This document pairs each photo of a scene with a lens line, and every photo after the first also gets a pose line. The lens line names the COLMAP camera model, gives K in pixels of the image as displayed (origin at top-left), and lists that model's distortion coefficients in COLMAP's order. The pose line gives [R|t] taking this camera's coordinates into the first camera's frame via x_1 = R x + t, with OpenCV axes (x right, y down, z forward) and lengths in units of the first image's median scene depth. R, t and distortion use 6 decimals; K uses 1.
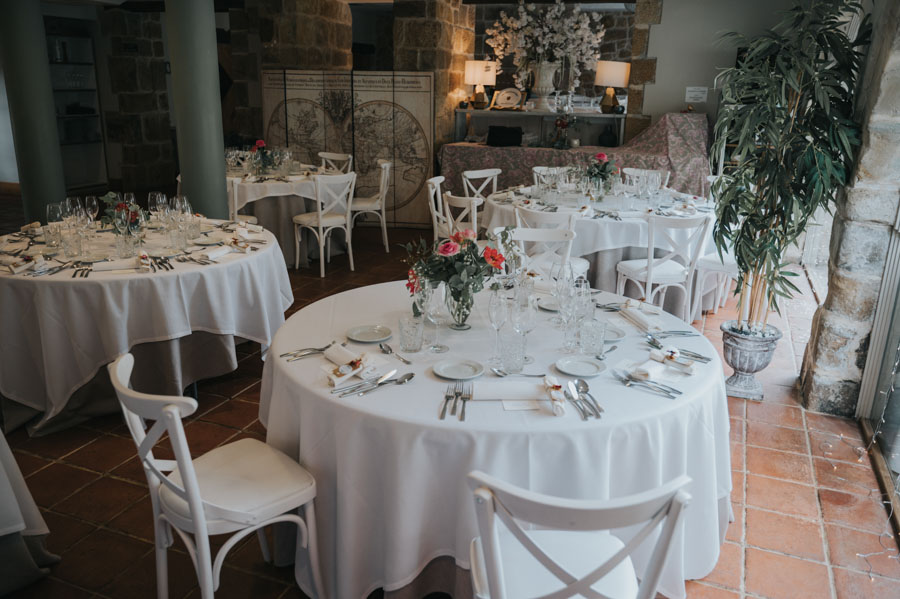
lens RADIAL K [[726.1, 0, 450.0], [0, 726.1, 299.5], [0, 0, 1]] dist [-0.003586, -0.001038]
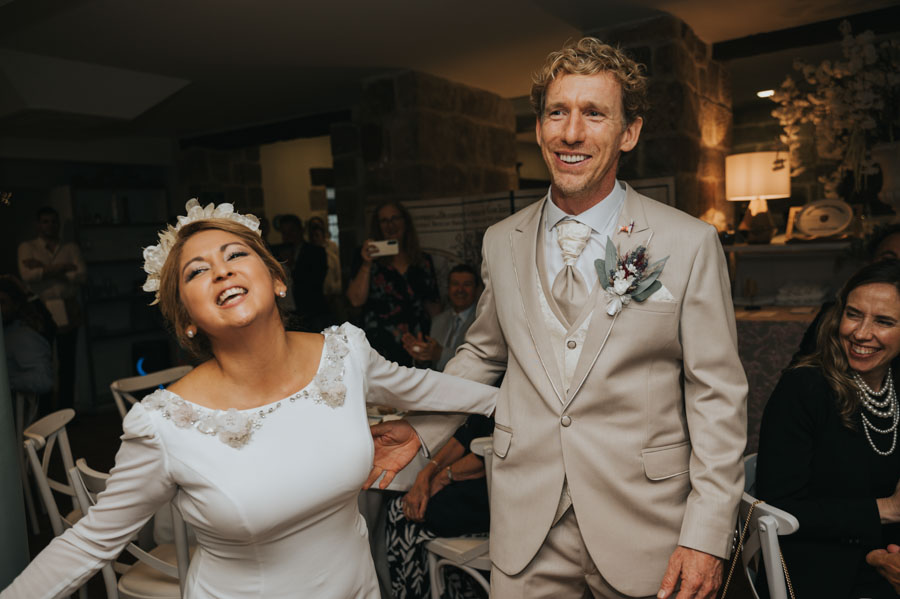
lens RADIAL K [[726.1, 0, 450.0], [0, 726.1, 299.5], [0, 0, 1]] dist [-0.003586, -0.001038]
pose [[0.967469, -0.052439, -0.247493, -0.047490], [0.001823, 0.979702, -0.200453, -0.121448], [0.252981, 0.193481, 0.947927, 0.466415]]
